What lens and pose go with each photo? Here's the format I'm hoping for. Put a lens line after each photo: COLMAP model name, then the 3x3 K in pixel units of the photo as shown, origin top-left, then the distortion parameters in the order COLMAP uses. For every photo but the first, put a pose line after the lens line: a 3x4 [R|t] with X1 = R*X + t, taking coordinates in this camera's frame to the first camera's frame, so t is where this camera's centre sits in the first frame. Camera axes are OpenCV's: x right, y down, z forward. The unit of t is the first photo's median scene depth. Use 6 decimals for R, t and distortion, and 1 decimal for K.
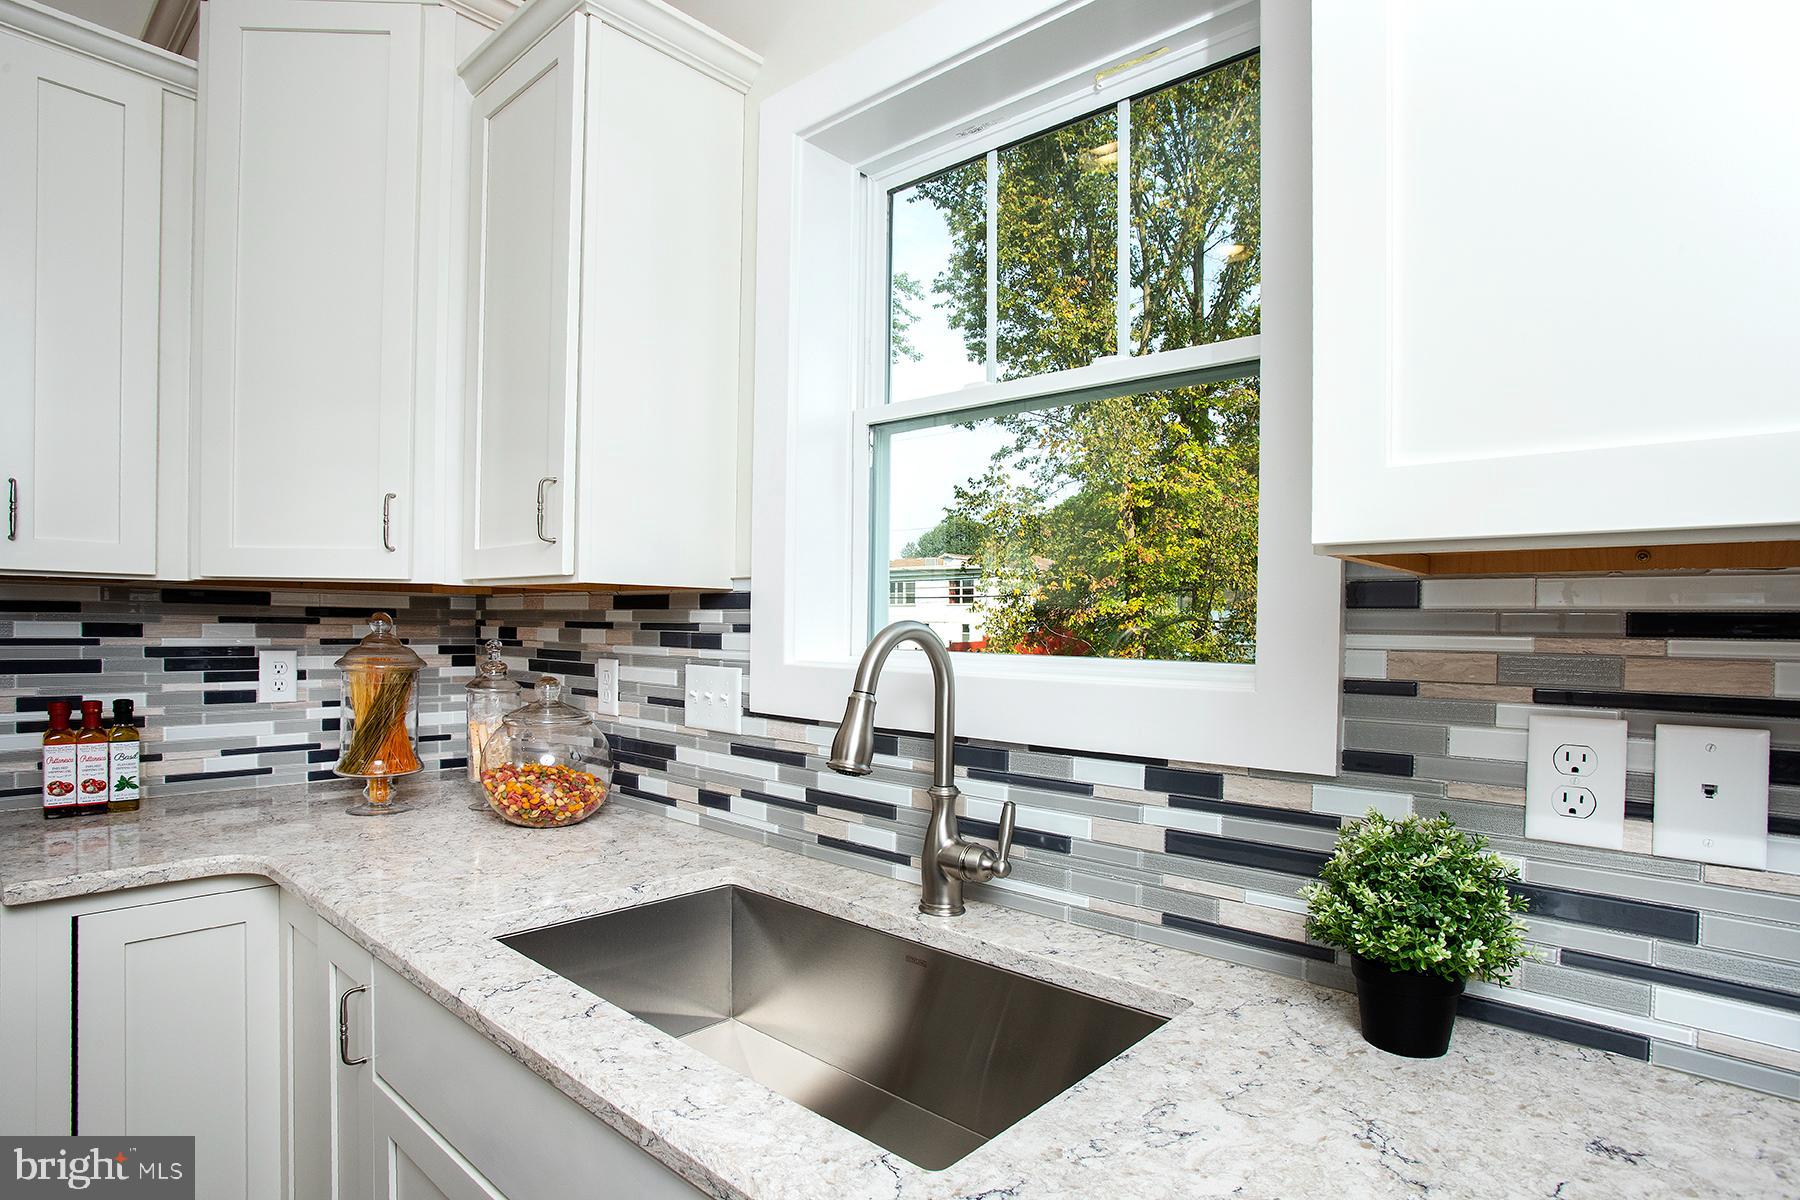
lens RADIAL K [[928.6, 0, 973.2], [0, 928.6, 651.6], [0, 0, 1]] dist [-0.014168, 0.000198]
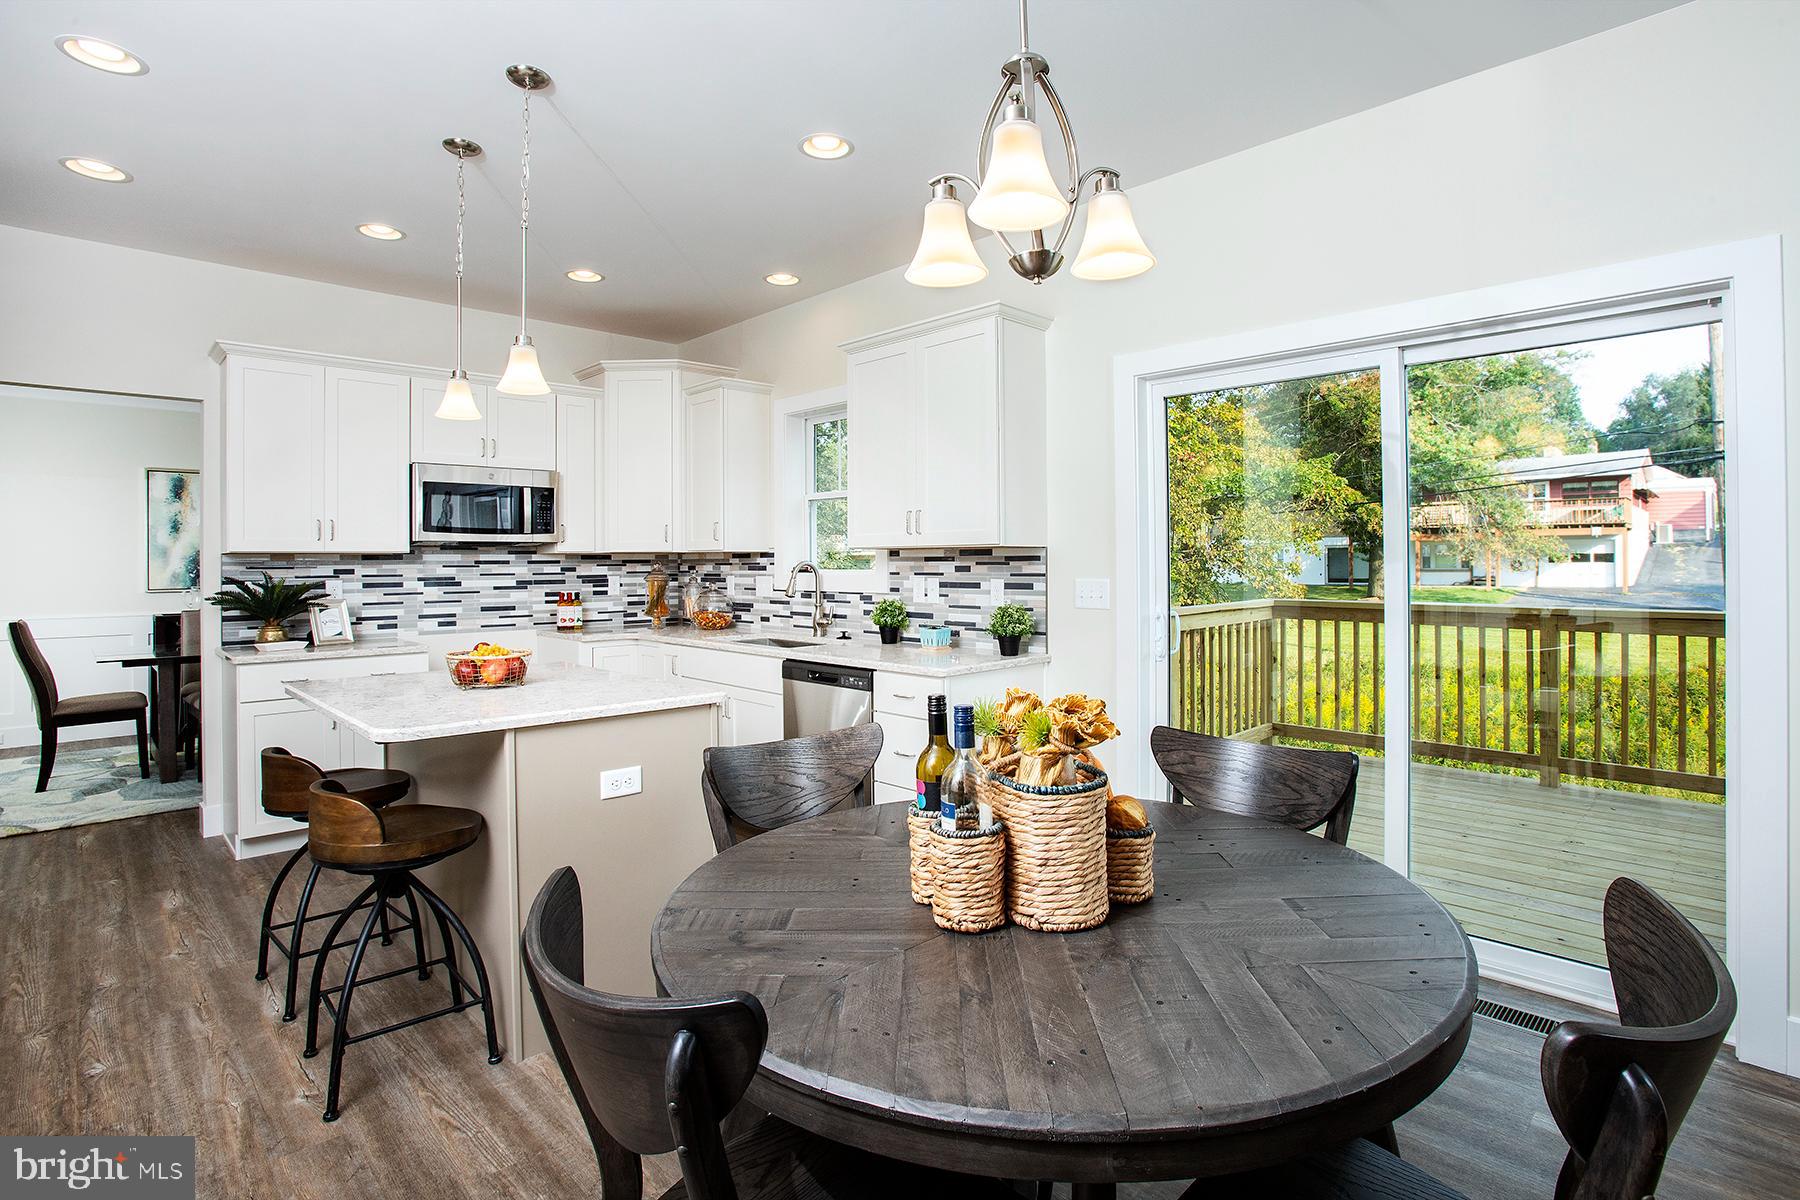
lens RADIAL K [[850.4, 0, 944.5], [0, 850.4, 565.9], [0, 0, 1]] dist [0.002546, 0.000337]
pose [[0.993481, -0.026137, -0.110964, 0.626030], [0.024497, 0.999570, -0.016114, 0.040631], [0.111337, 0.013290, 0.993694, -1.735614]]
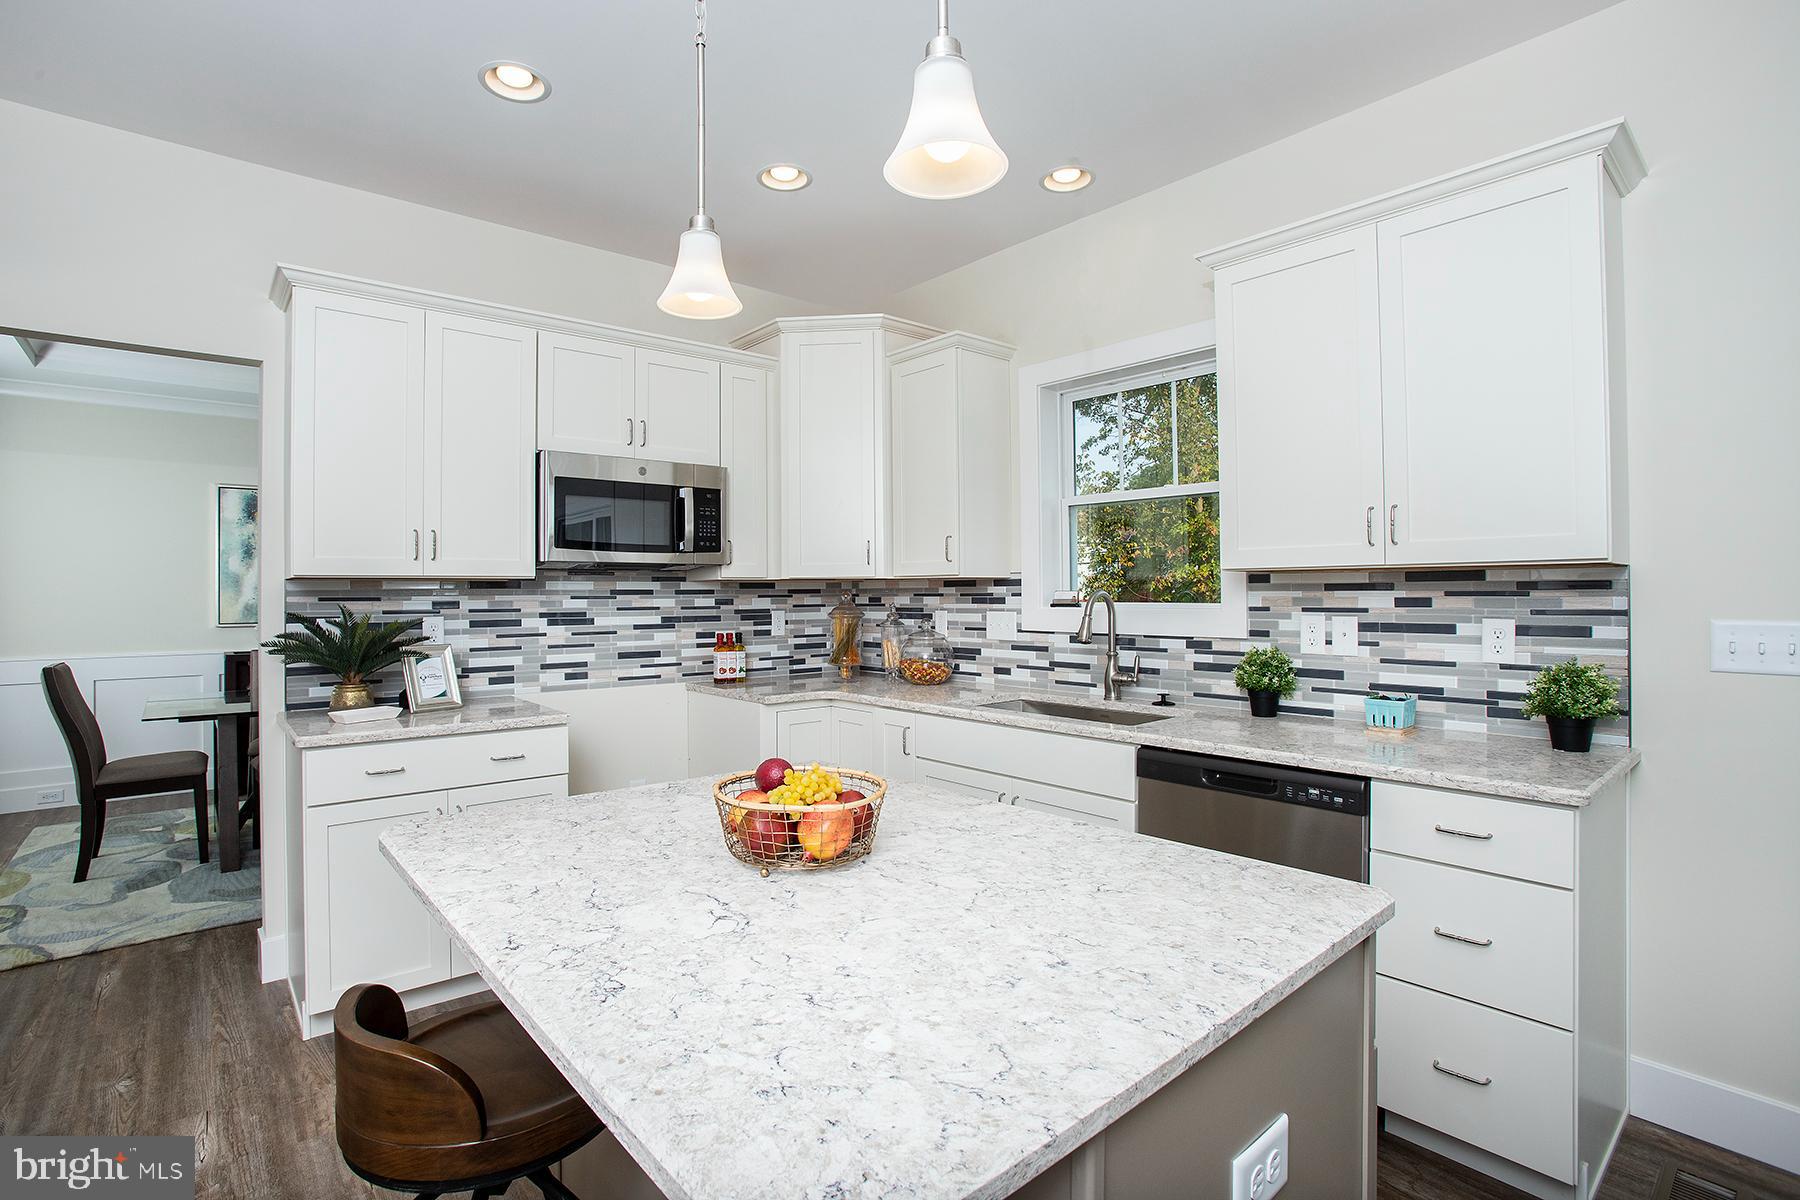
lens RADIAL K [[861.5, 0, 953.3], [0, 861.5, 592.0], [0, 0, 1]] dist [-0.020329, 0.000935]
pose [[0.986154, -0.026772, -0.163654, -0.049019], [0.023093, 0.999437, -0.024346, 0.015757], [0.164214, 0.020230, 0.986217, -1.055725]]
